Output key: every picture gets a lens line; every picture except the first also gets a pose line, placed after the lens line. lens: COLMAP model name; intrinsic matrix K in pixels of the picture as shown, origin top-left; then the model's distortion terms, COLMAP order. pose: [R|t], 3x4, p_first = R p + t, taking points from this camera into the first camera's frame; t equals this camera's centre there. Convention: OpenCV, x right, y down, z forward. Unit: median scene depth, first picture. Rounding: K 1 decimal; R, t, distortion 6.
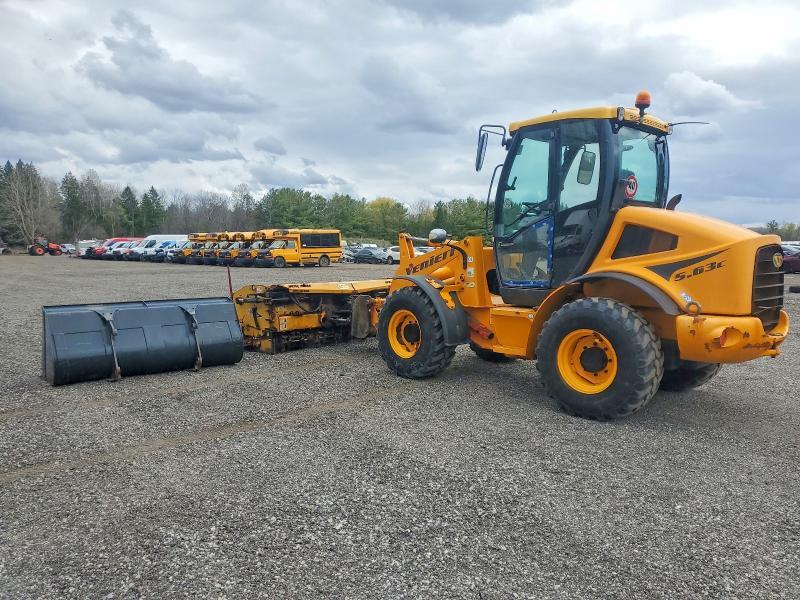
lens RADIAL K [[630.8, 0, 400.0], [0, 630.8, 300.0], [0, 0, 1]] dist [0.012375, -0.006441]
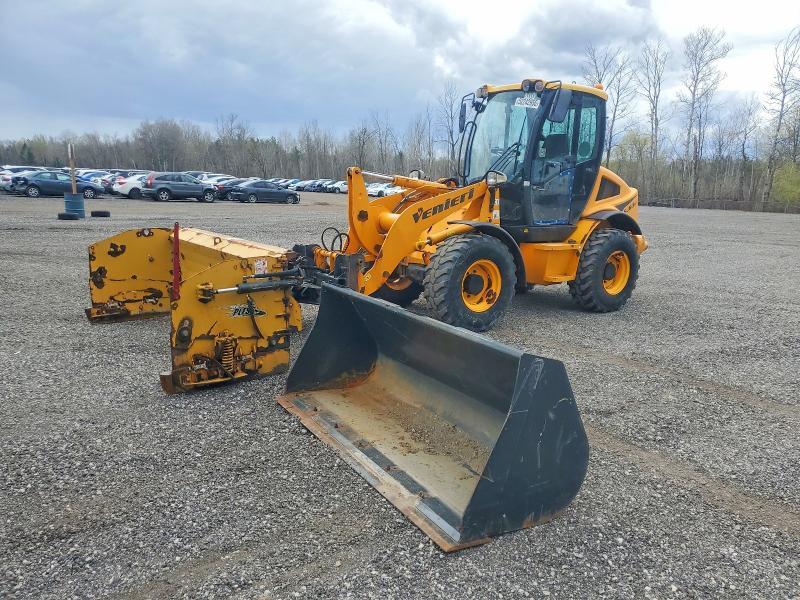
lens RADIAL K [[630.8, 0, 400.0], [0, 630.8, 300.0], [0, 0, 1]] dist [0.012375, -0.006441]
pose [[0.110745, -0.180486, 0.977323, -0.866421], [0.048513, 0.983181, 0.176071, -0.089243], [-0.992664, 0.027913, 0.117638, 0.959719]]
